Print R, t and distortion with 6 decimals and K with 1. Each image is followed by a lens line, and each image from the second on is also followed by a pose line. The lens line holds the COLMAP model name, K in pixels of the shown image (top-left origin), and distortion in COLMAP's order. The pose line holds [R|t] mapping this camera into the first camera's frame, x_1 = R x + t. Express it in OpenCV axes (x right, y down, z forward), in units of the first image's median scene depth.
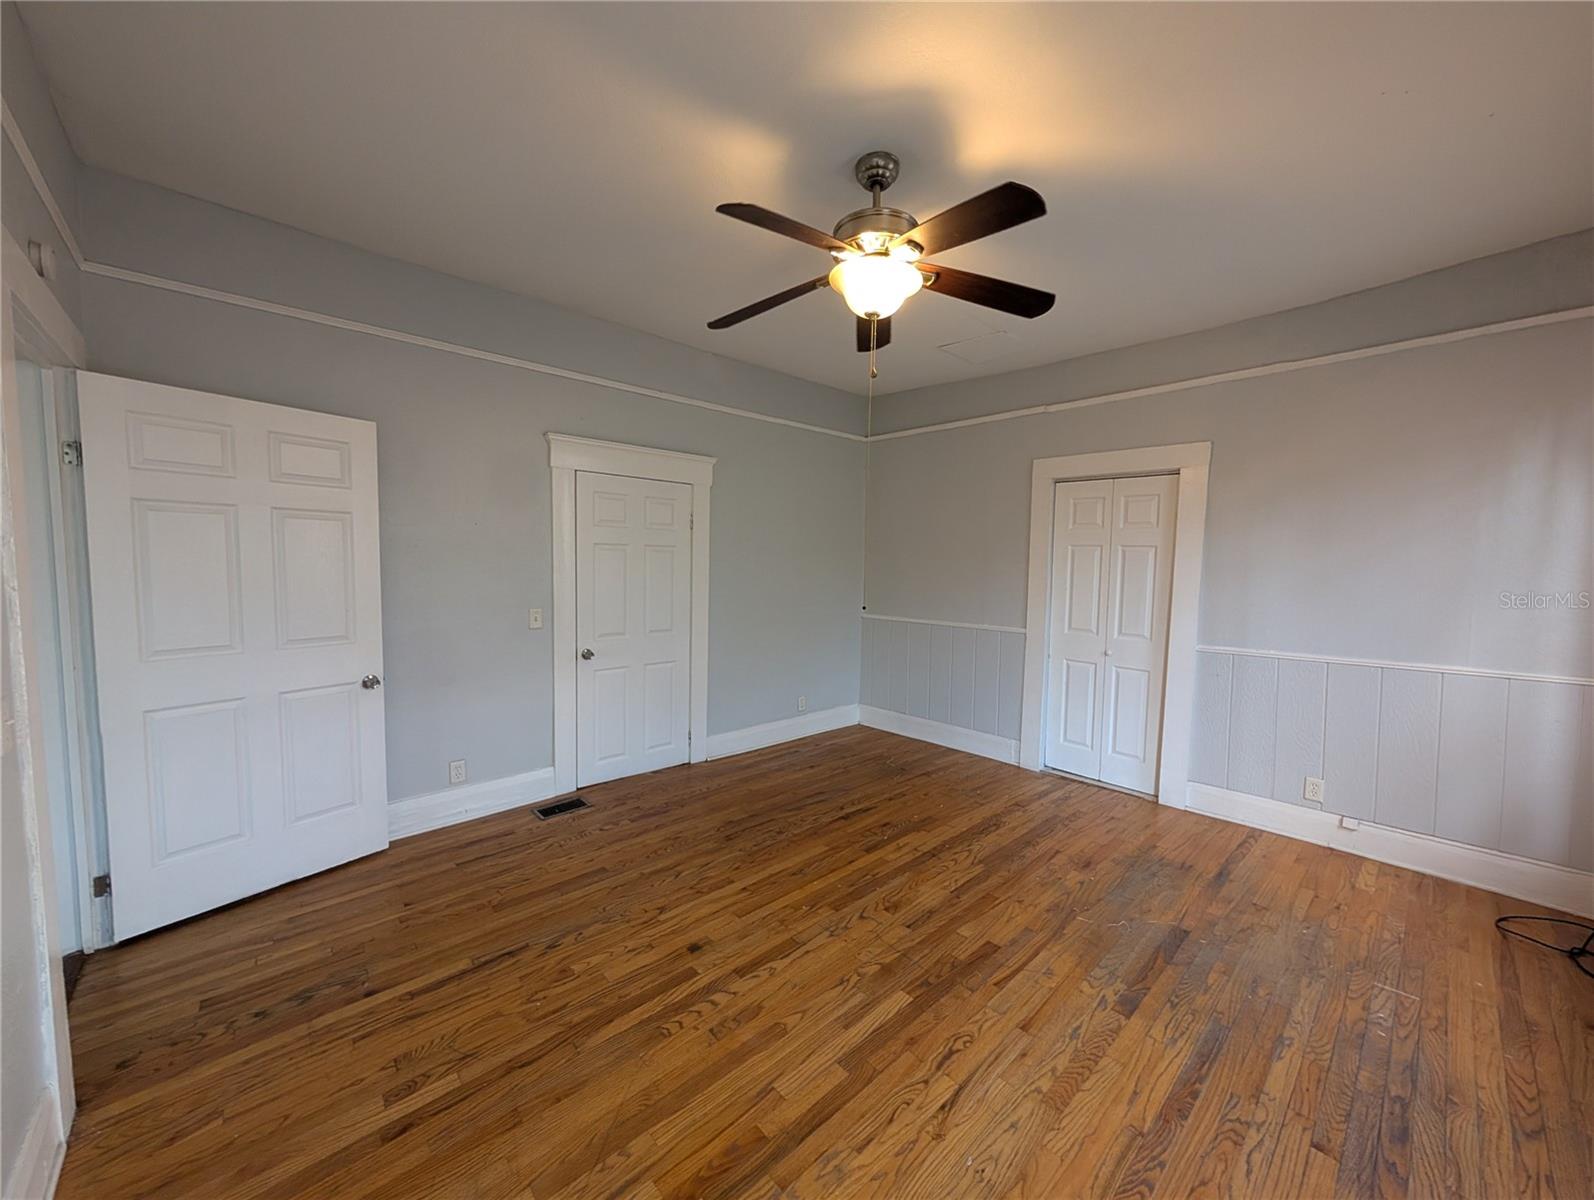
lens RADIAL K [[602.1, 0, 799.4], [0, 602.1, 598.0], [0, 0, 1]] dist [-0.000252, 0.000236]
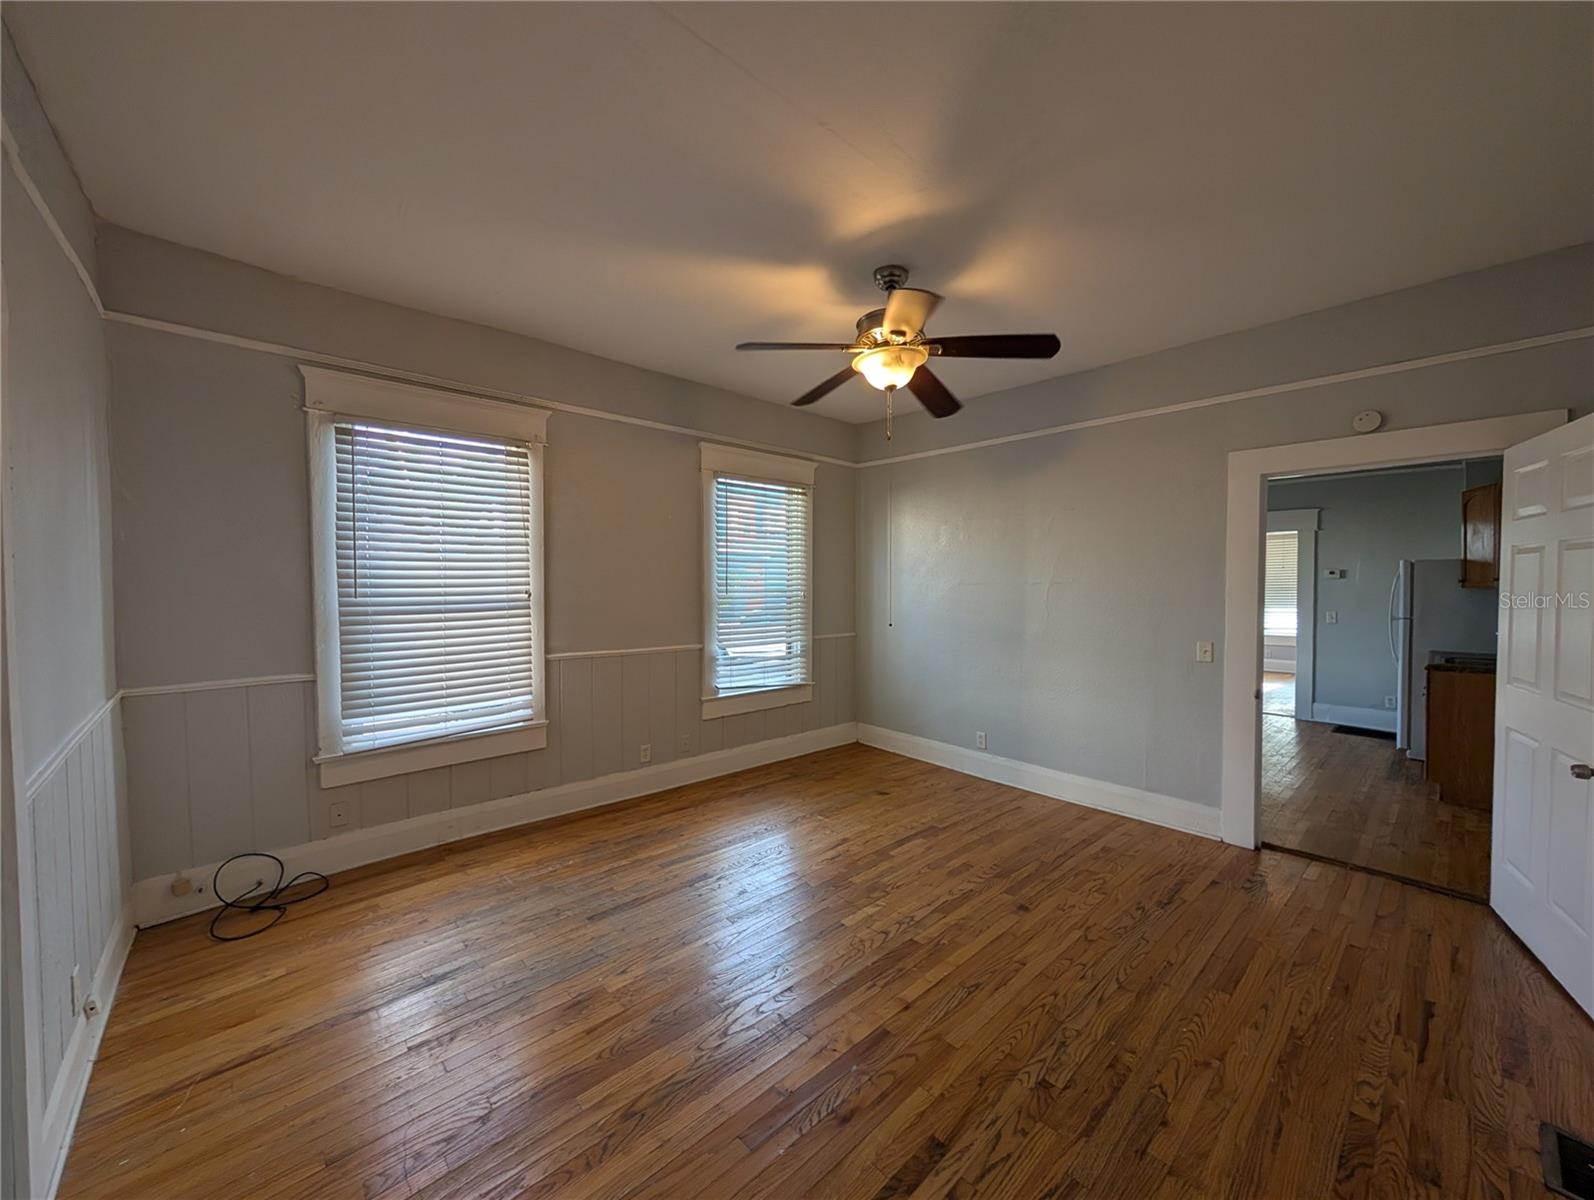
lens RADIAL K [[602.1, 0, 799.4], [0, 602.1, 598.0], [0, 0, 1]] dist [-0.000252, 0.000236]
pose [[-0.999843, -0.017426, 0.003141, 0.266912], [-0.017050, 0.995363, 0.094663, -0.136632], [-0.004776, 0.094595, -0.995504, 2.034776]]
